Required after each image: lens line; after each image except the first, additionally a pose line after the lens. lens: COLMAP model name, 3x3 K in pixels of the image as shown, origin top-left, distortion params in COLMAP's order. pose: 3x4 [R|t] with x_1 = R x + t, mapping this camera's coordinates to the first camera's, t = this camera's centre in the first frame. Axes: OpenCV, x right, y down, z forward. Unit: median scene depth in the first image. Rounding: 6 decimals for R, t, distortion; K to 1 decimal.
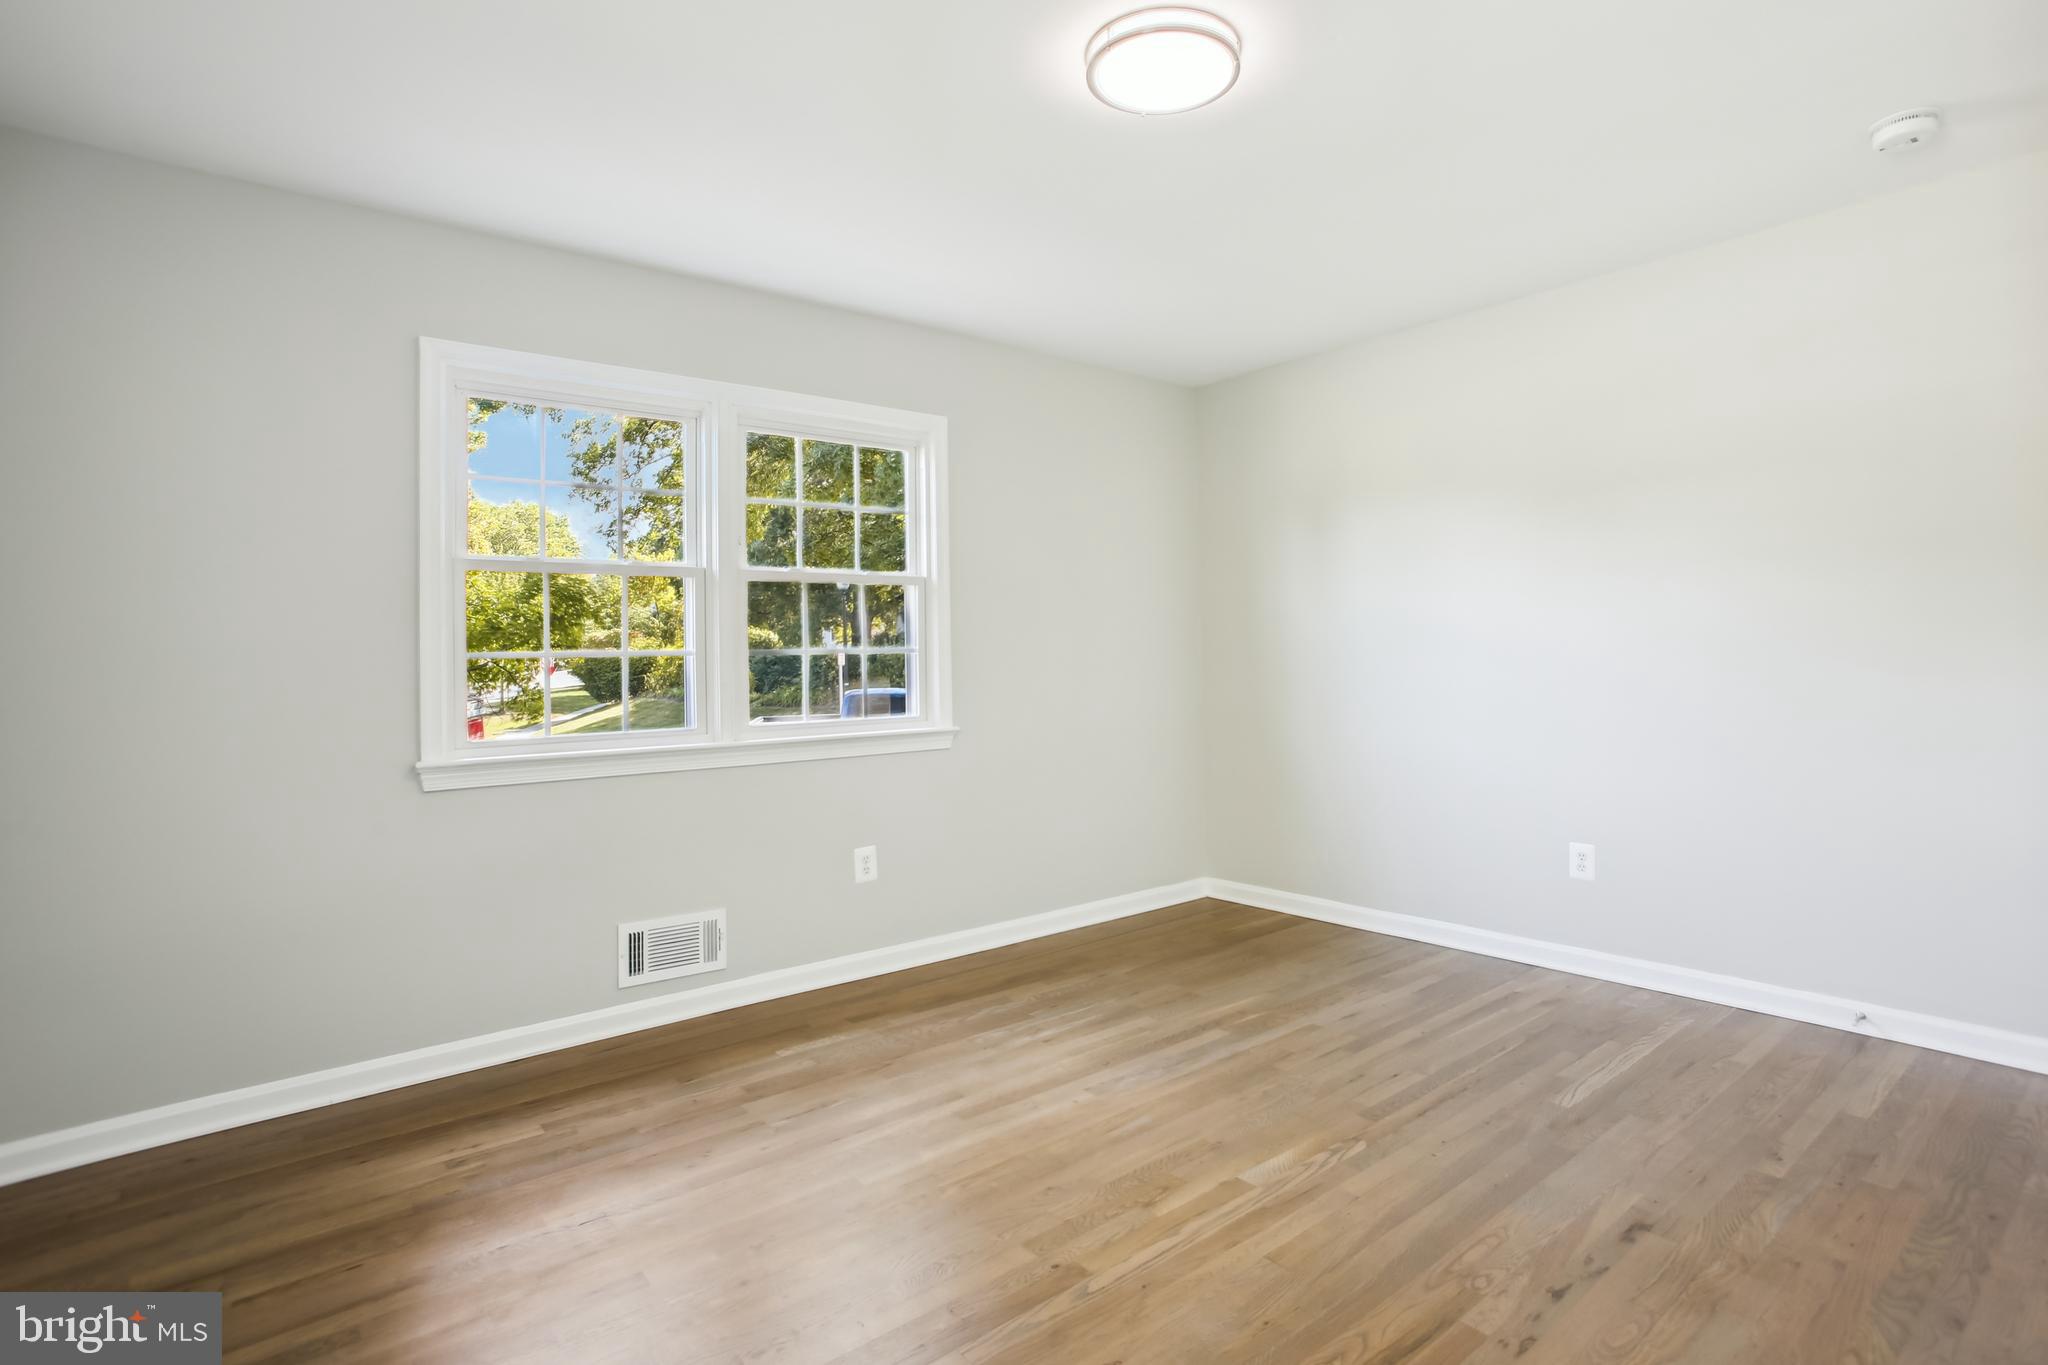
lens RADIAL K [[1056.2, 0, 1036.0], [0, 1056.2, 676.1], [0, 0, 1]] dist [-0.043687, 0.003030]
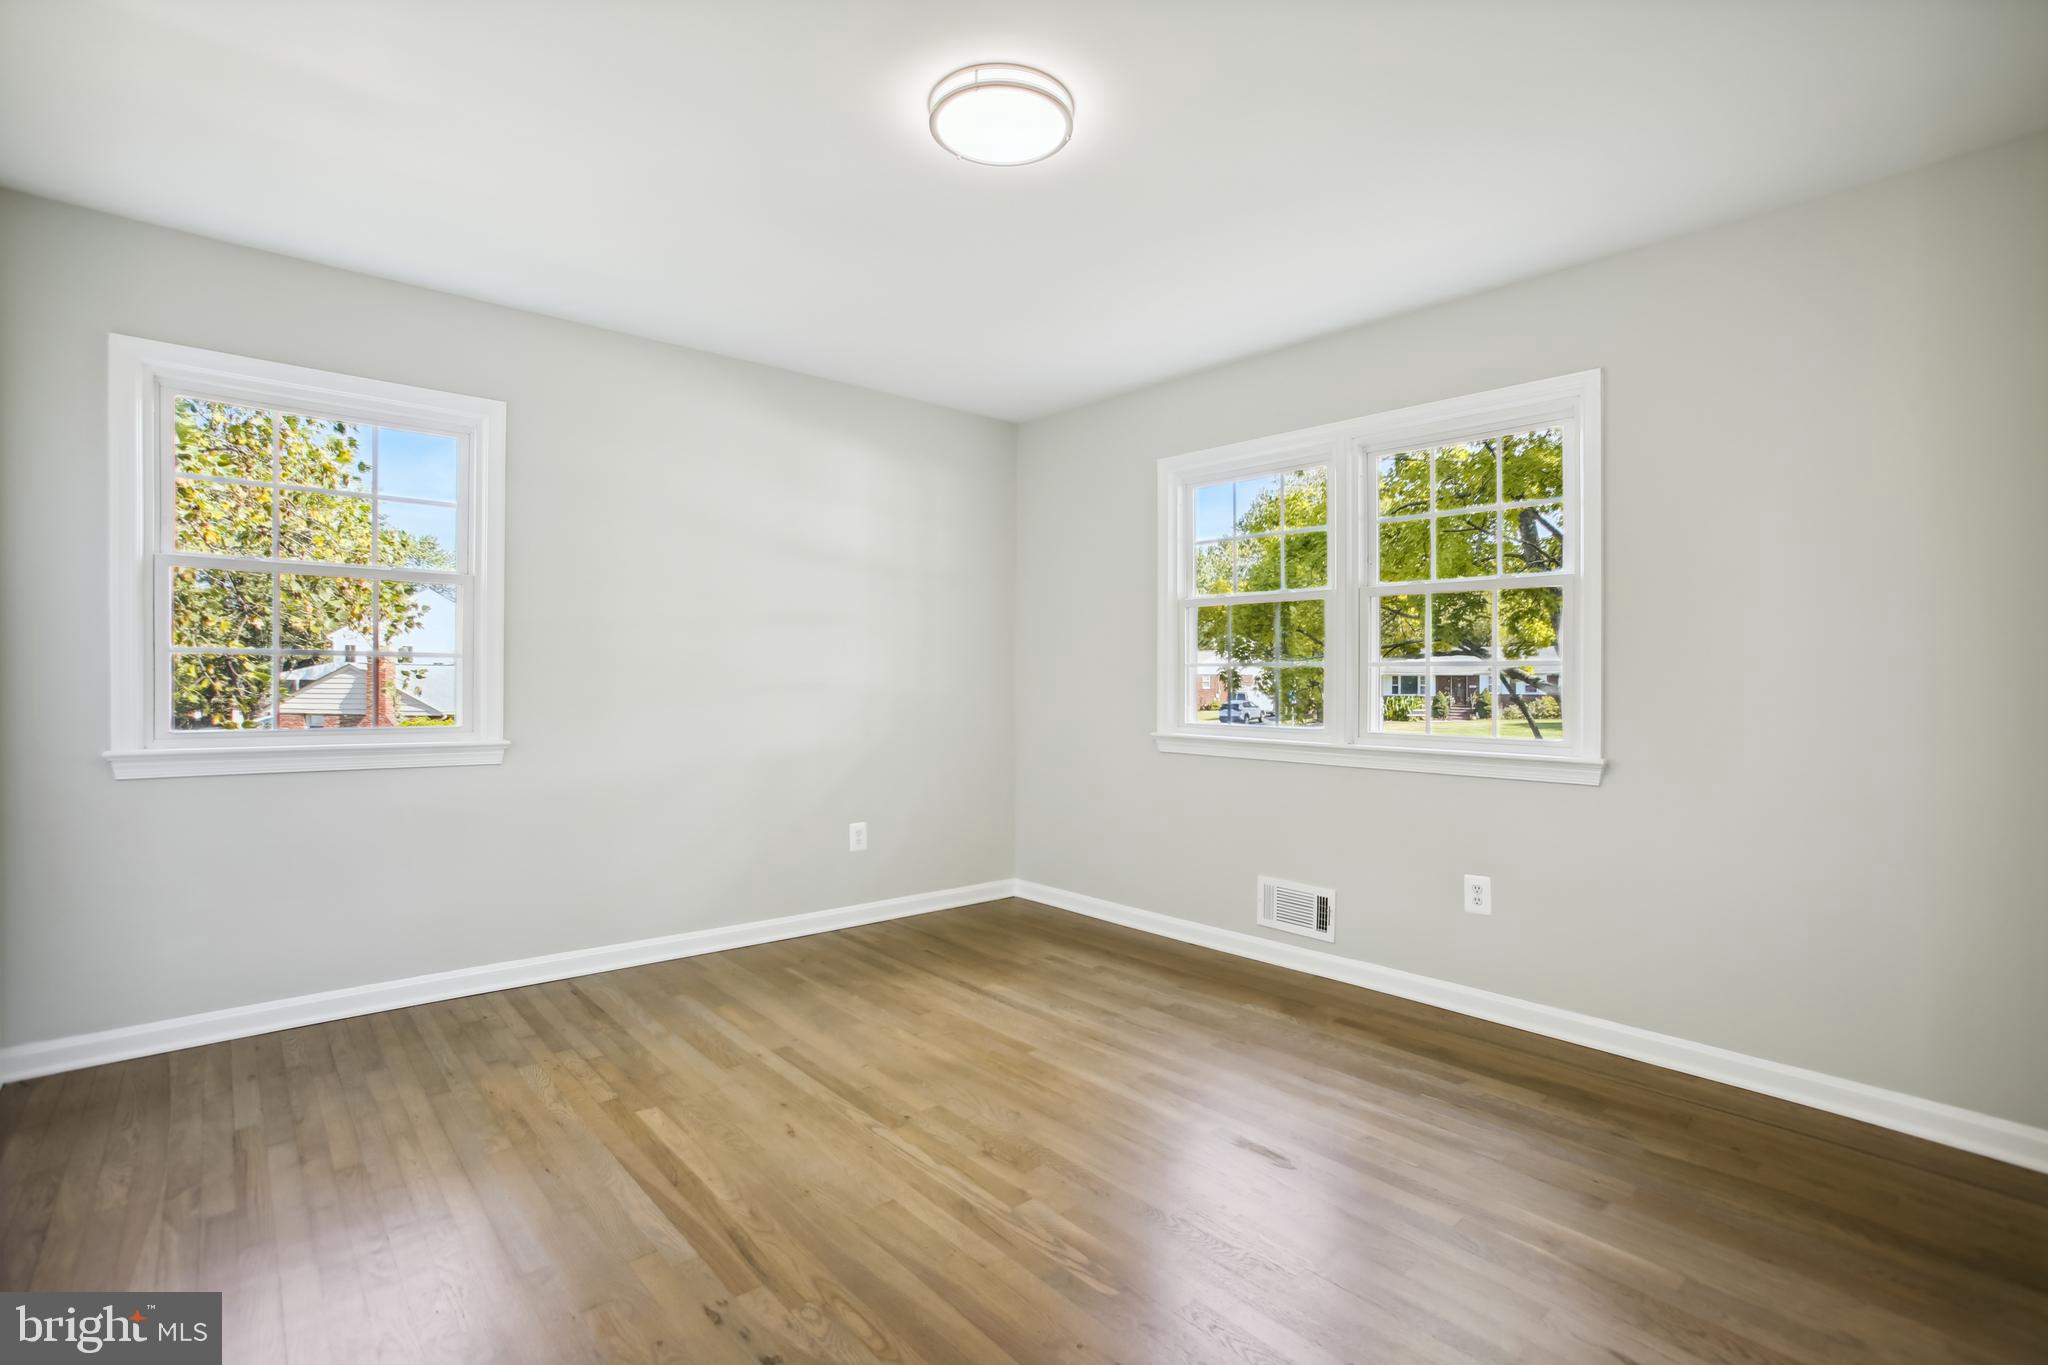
lens RADIAL K [[953.8, 0, 1020.0], [0, 953.8, 677.9], [0, 0, 1]] dist [-0.046959, 0.015220]
pose [[0.012120, 0.022283, -0.999678, 1.096853], [-0.017212, 0.999608, 0.022073, -0.037038], [0.999778, 0.016939, 0.012499, 0.984556]]
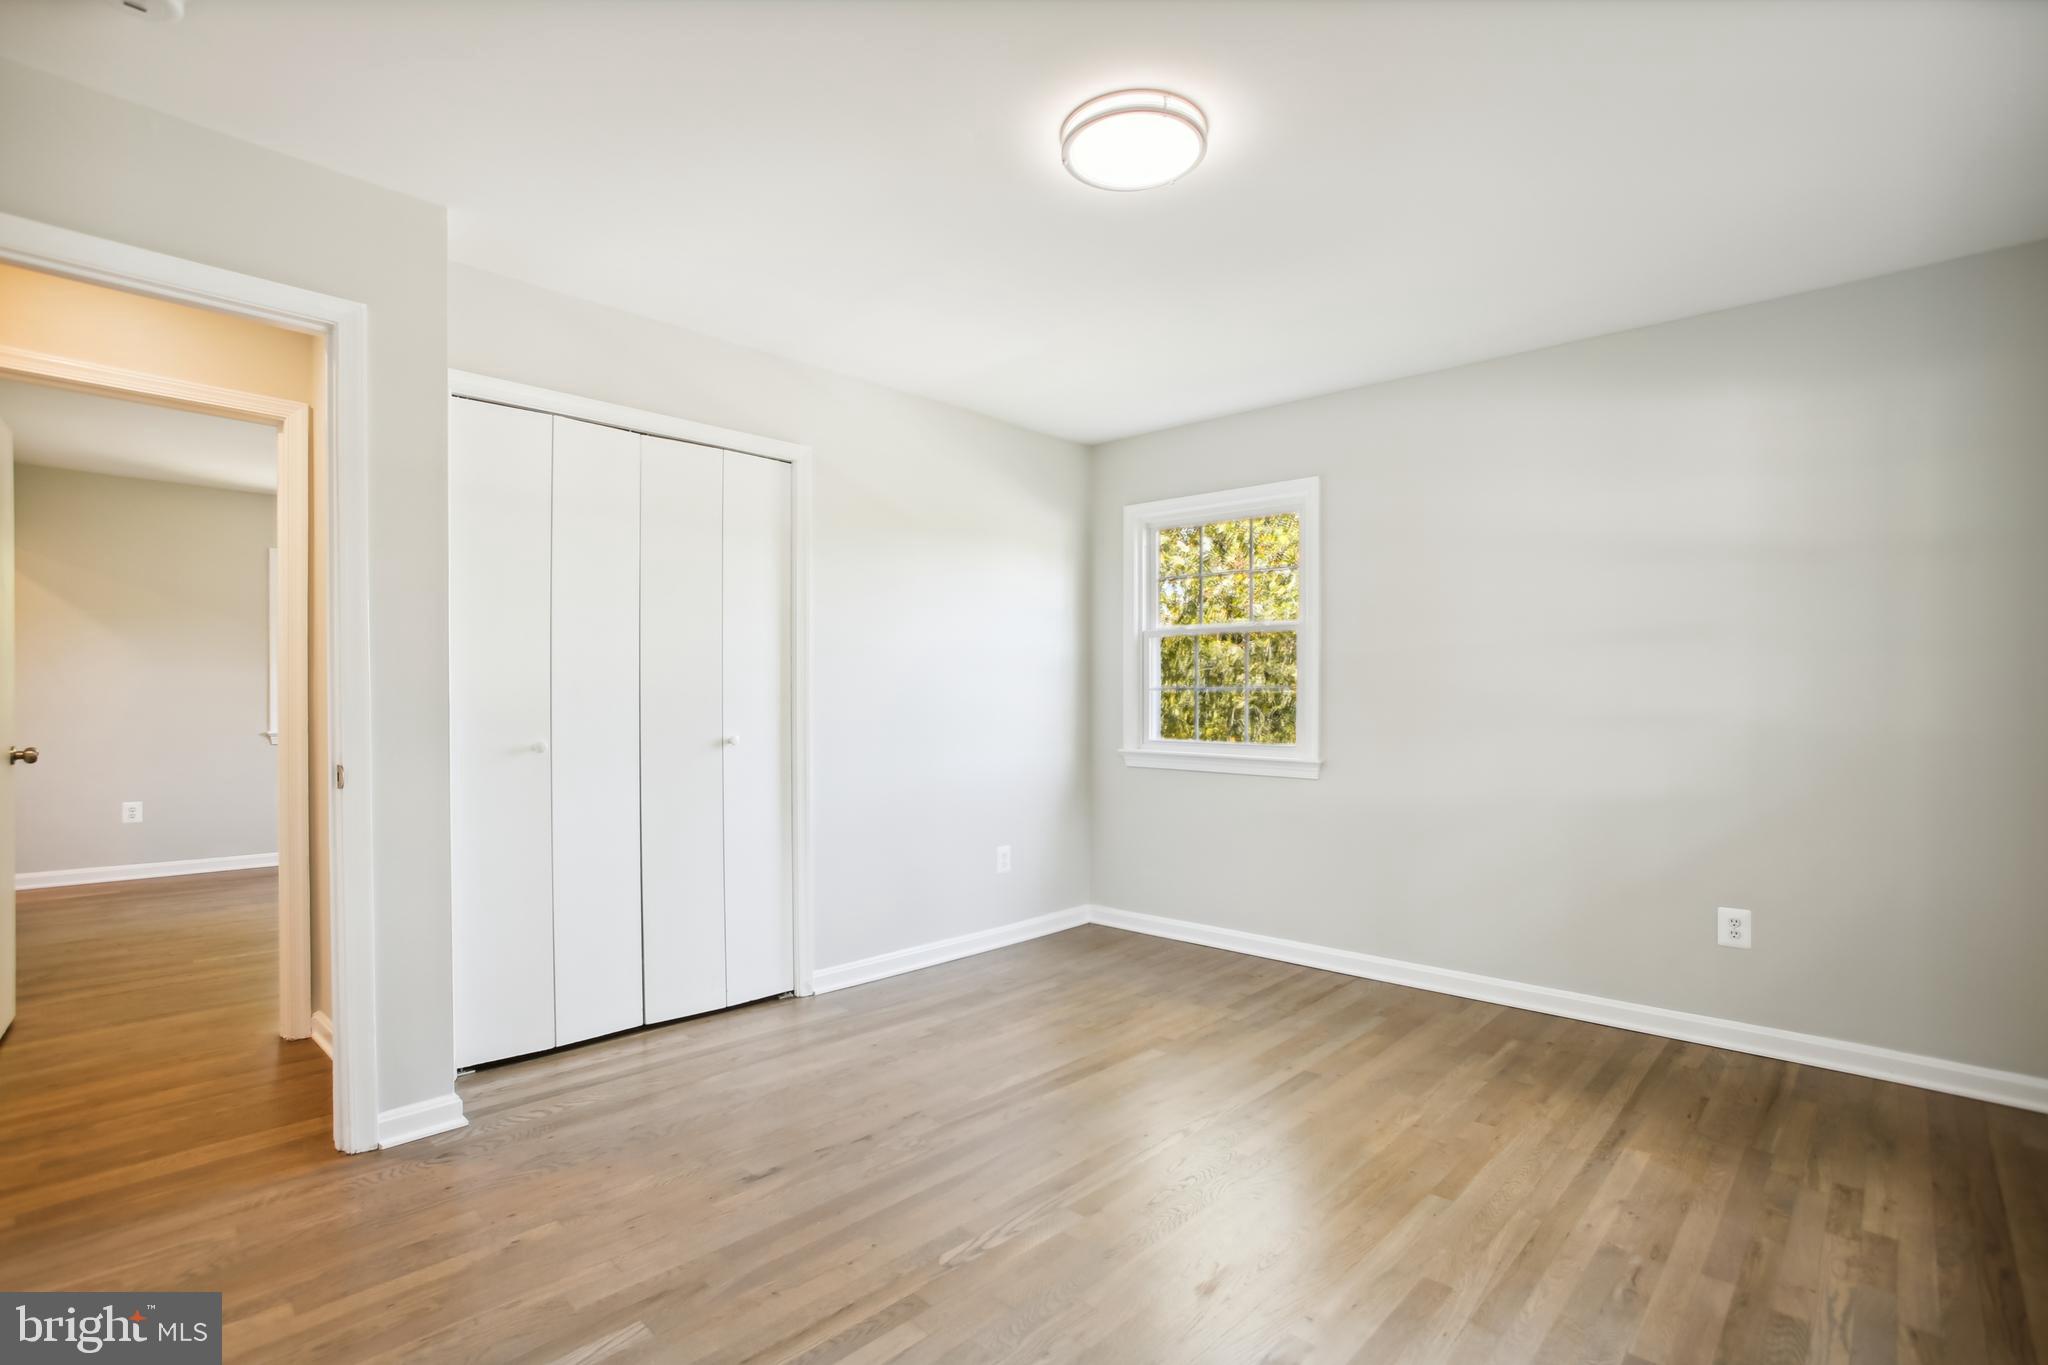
lens RADIAL K [[953.8, 0, 1001.2], [0, 953.8, 690.1], [0, 0, 1]] dist [-0.046959, 0.015220]
pose [[-0.993719, 0.016559, -0.110671, 0.371065], [0.016583, 0.999862, 0.000702, -0.031459], [0.110668, -0.001138, -0.993857, 1.929101]]
